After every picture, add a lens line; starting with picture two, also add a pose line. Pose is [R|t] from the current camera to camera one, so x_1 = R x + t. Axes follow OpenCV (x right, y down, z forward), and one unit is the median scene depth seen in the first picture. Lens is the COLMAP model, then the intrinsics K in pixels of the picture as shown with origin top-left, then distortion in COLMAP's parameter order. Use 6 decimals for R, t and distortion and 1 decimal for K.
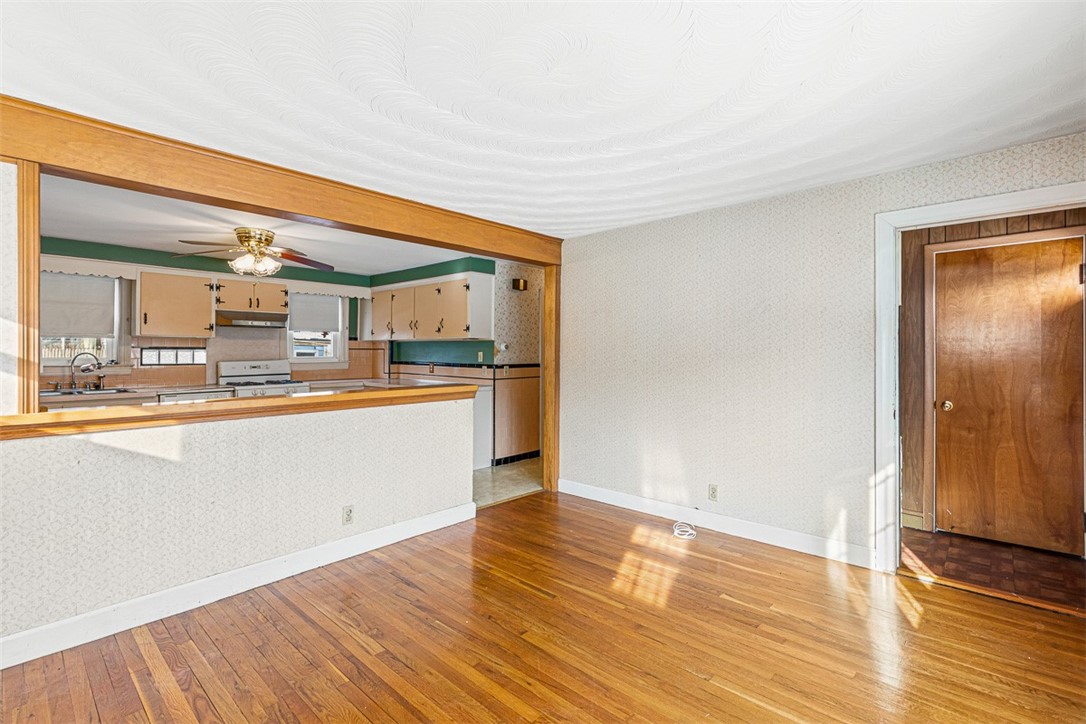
lens RADIAL K [[493.3, 0, 543.9], [0, 493.3, 360.4], [0, 0, 1]] dist [0.002409, -0.000017]
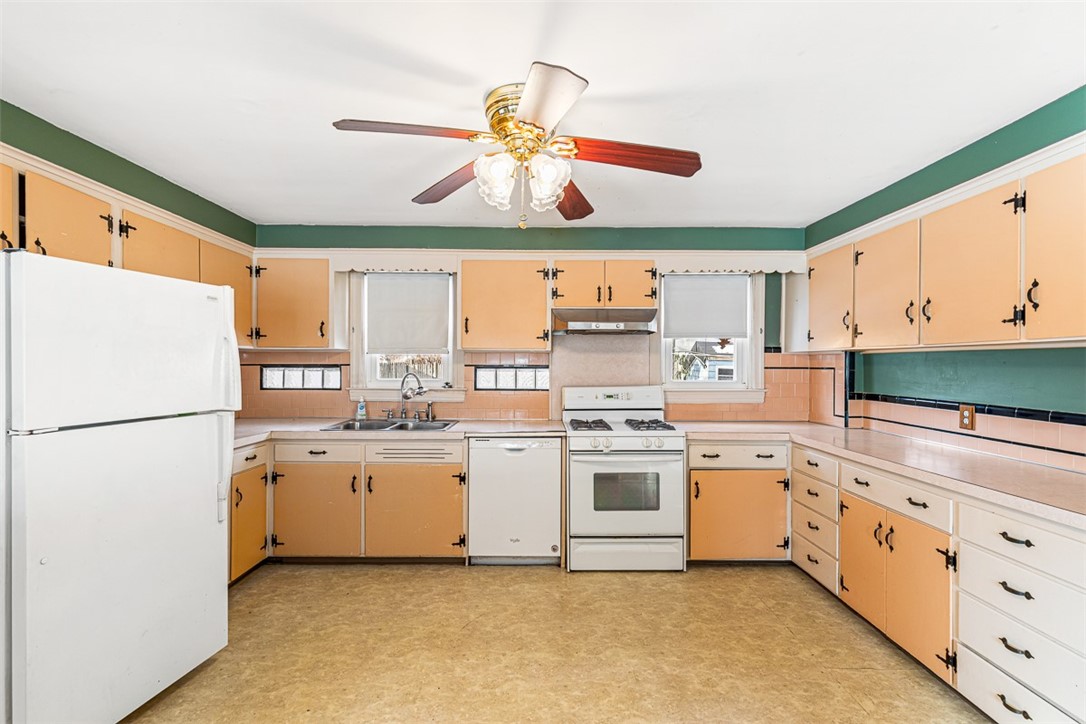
lens RADIAL K [[493.3, 0, 543.9], [0, 493.3, 360.4], [0, 0, 1]] dist [0.002409, -0.000017]
pose [[0.675430, -0.004846, -0.737408, -0.171907], [-0.015982, 0.999647, -0.021208, -0.017609], [0.737251, 0.026110, 0.675115, 0.496967]]
